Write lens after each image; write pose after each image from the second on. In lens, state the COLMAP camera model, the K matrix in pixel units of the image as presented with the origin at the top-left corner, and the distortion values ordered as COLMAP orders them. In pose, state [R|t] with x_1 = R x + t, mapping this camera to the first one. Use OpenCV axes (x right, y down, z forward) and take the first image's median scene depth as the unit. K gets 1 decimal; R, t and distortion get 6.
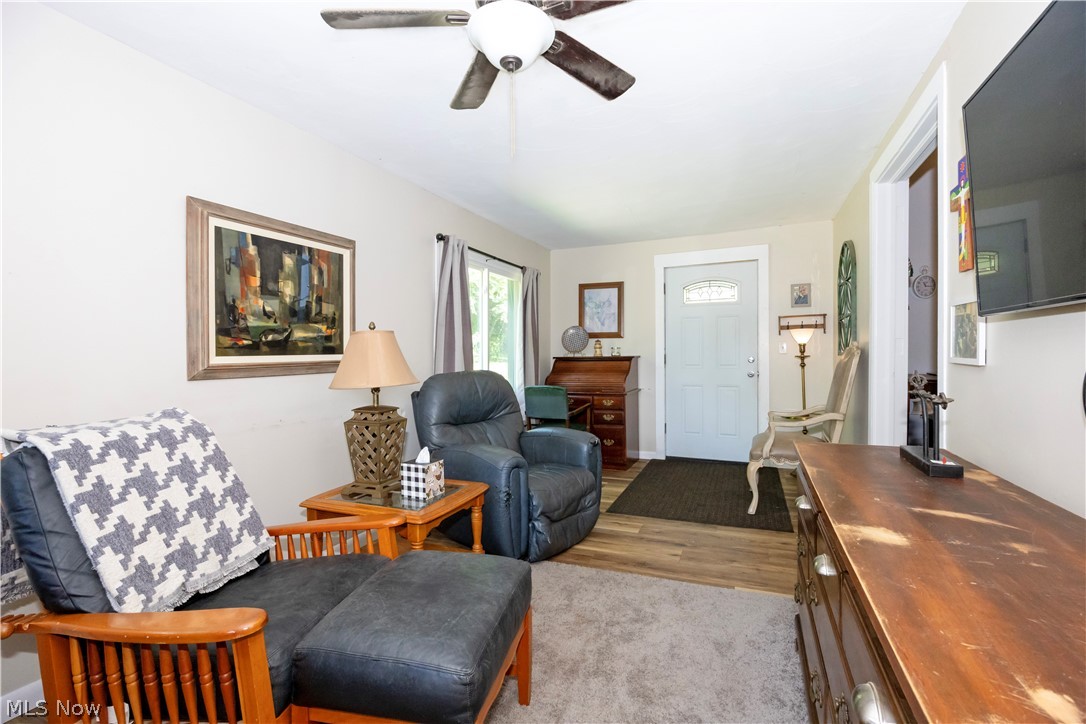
lens RADIAL K [[490.6, 0, 547.2], [0, 490.6, 357.2], [0, 0, 1]] dist [-0.010564, -0.000638]
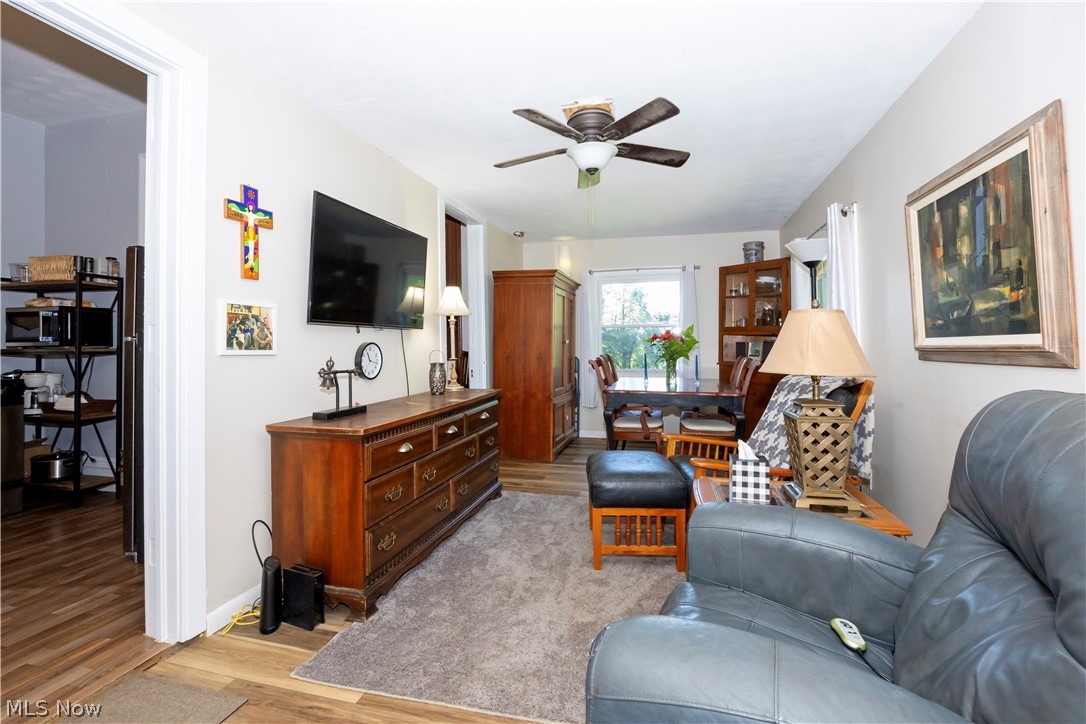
lens RADIAL K [[490.6, 0, 540.7], [0, 490.6, 358.3], [0, 0, 1]] dist [-0.010564, -0.000638]
pose [[-0.989002, 0.019960, -0.146547, 0.214600], [0.014955, 0.999269, 0.035179, -0.006037], [0.147142, 0.032601, -0.988578, 1.575119]]
